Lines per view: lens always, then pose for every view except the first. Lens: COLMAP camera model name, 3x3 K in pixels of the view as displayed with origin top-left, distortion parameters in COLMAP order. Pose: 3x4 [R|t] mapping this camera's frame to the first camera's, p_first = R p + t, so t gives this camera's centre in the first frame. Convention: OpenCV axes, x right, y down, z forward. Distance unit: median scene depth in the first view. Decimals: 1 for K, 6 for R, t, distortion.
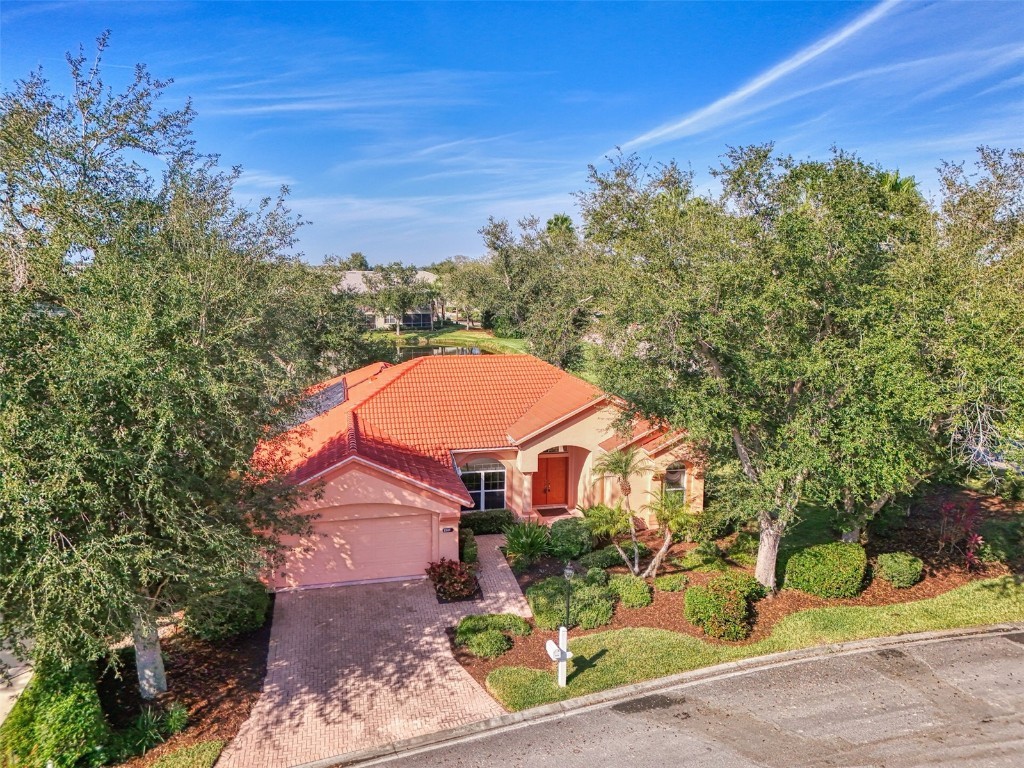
lens RADIAL K [[763.3, 0, 507.1], [0, 763.3, 394.9], [0, 0, 1]] dist [0.063414, -0.053248]
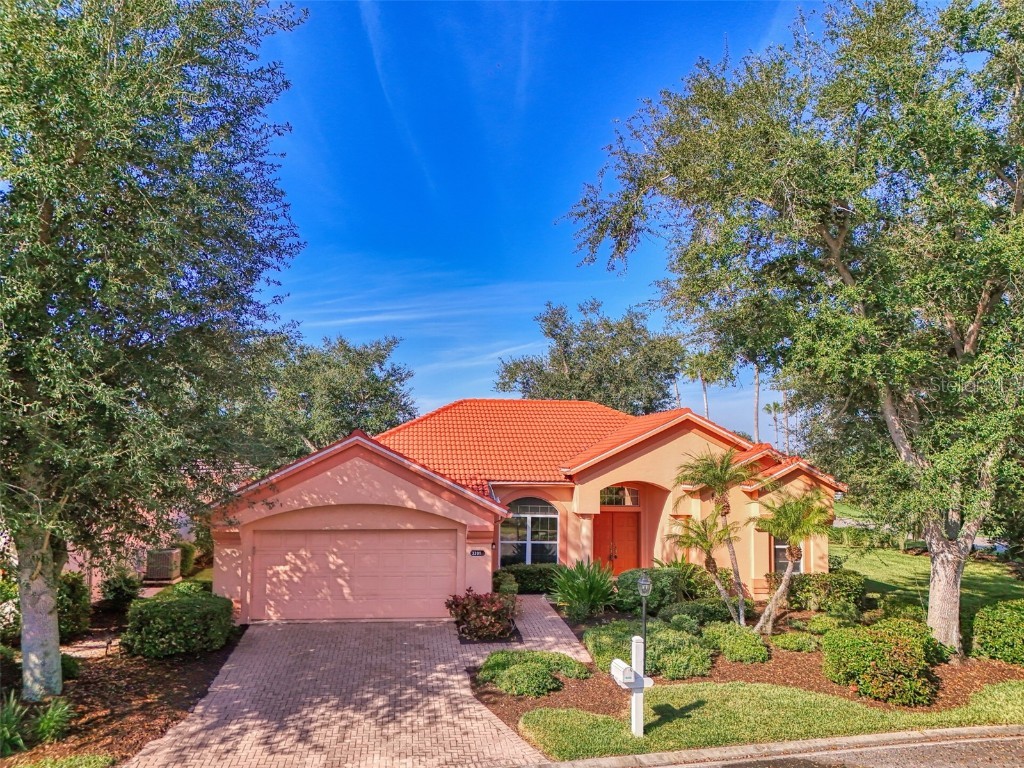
lens RADIAL K [[771.9, 0, 463.9], [0, 771.9, 411.7], [0, 0, 1]] dist [0.058135, -0.049699]
pose [[0.990292, 0.000211, -0.139004, 0.017317], [-0.031222, 0.974784, -0.220953, 0.244213], [0.135452, 0.223148, 0.965328, 0.273564]]
